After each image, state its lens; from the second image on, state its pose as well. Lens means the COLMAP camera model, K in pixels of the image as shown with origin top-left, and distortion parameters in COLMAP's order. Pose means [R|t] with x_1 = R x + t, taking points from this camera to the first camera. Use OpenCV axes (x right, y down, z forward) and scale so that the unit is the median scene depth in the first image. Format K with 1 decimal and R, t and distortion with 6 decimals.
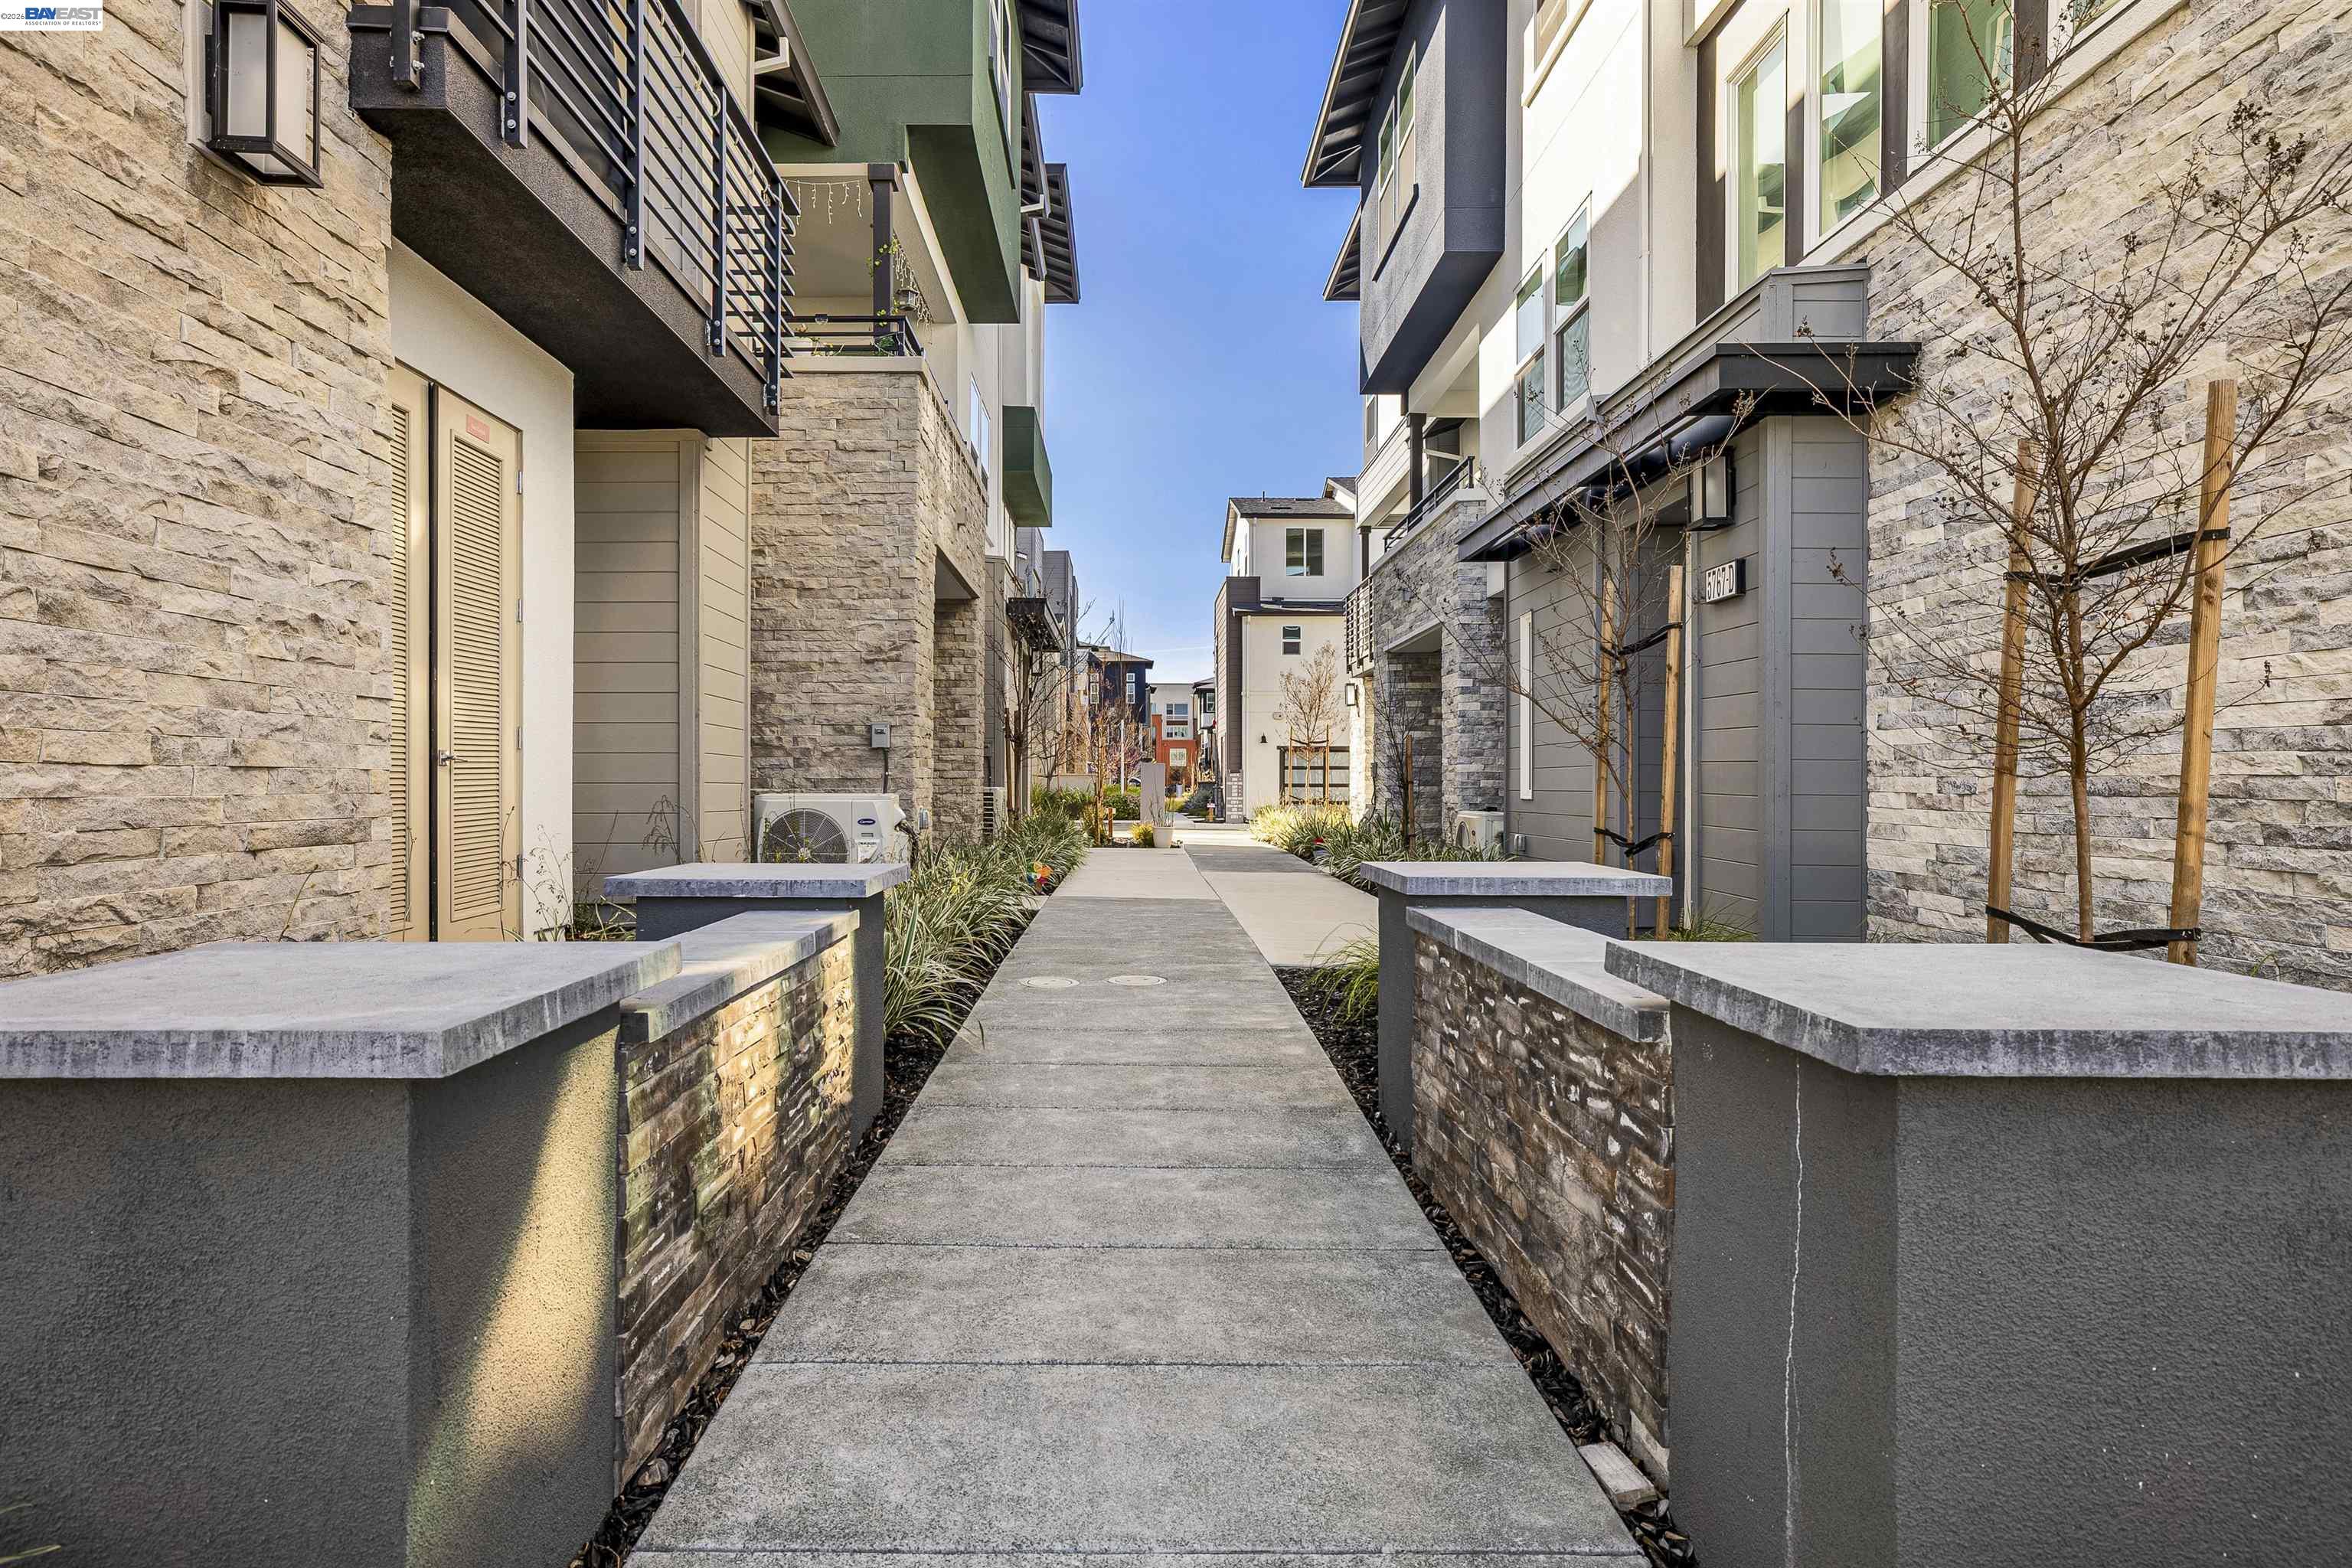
lens RADIAL K [[1318.4, 0, 1163.8], [0, 1318.4, 816.8], [0, 0, 1]] dist [0.014915, 0.001160]
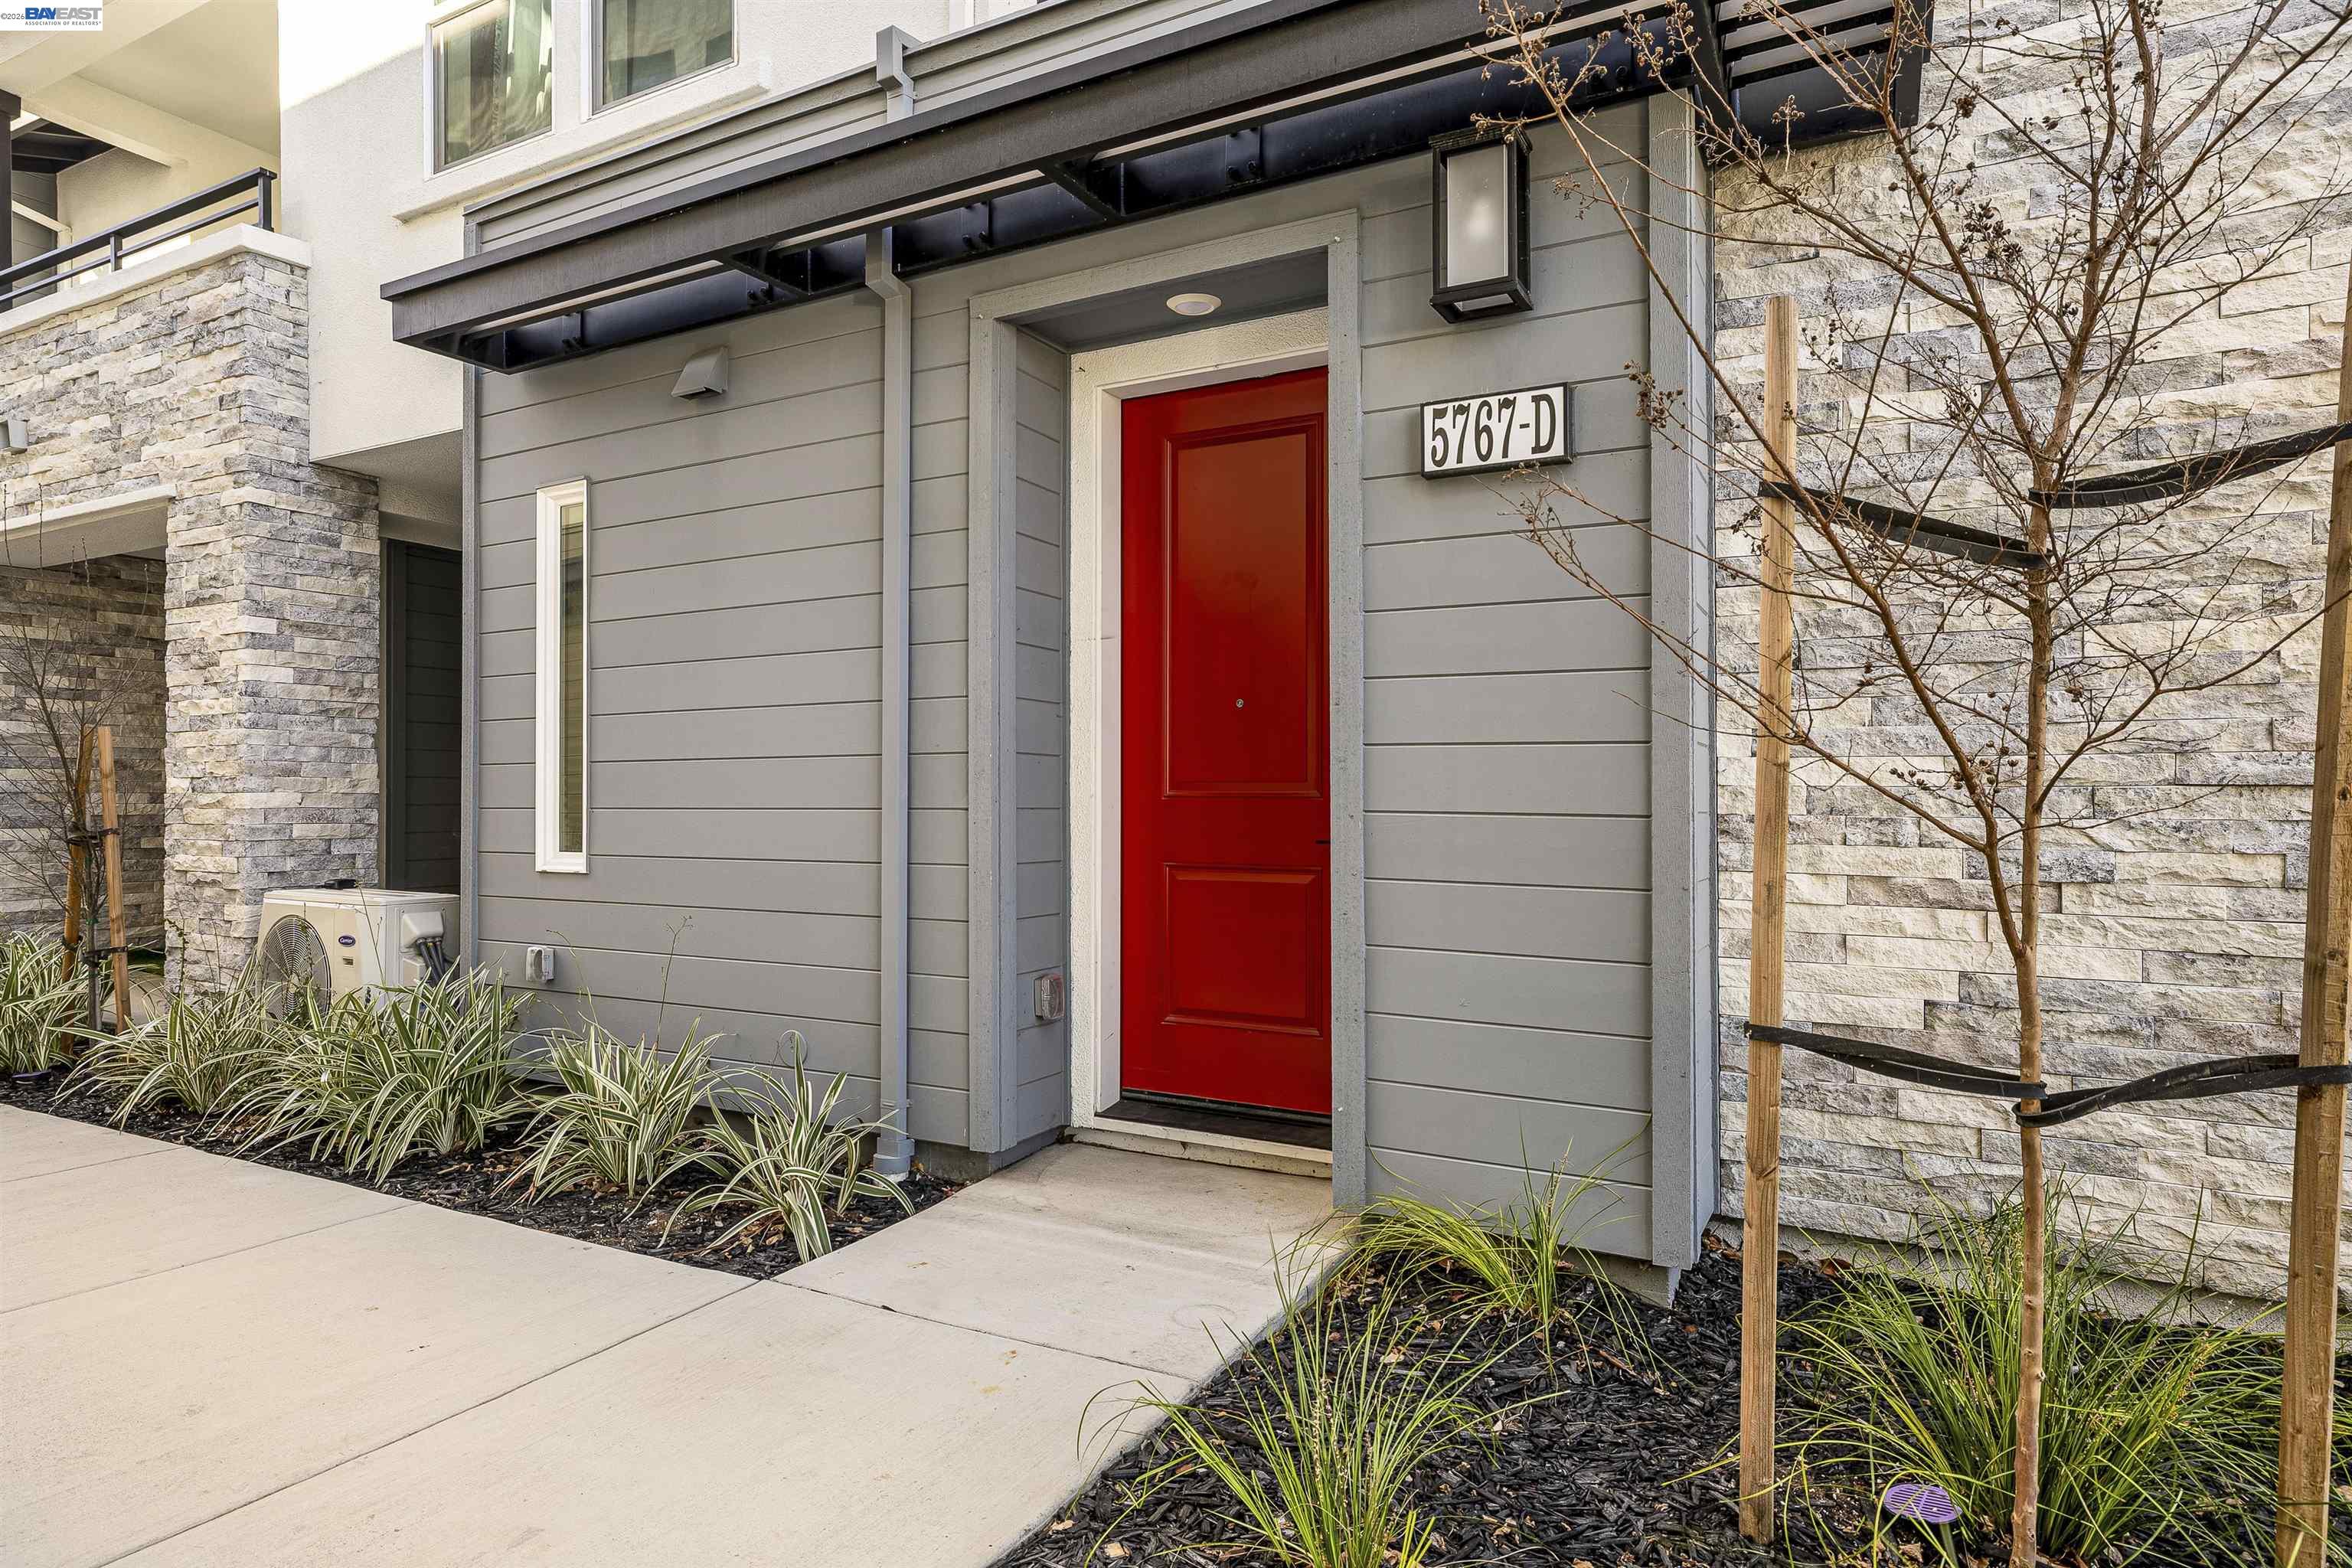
lens RADIAL K [[1318.4, 0, 1171.0], [0, 1318.4, 777.7], [0, 0, 1]] dist [0.014915, 0.001160]
pose [[0.512334, 0.015094, 0.858654, -0.019252], [0.022615, 0.999262, -0.031060, -0.022573], [-0.858488, 0.035332, 0.511614, 0.462576]]
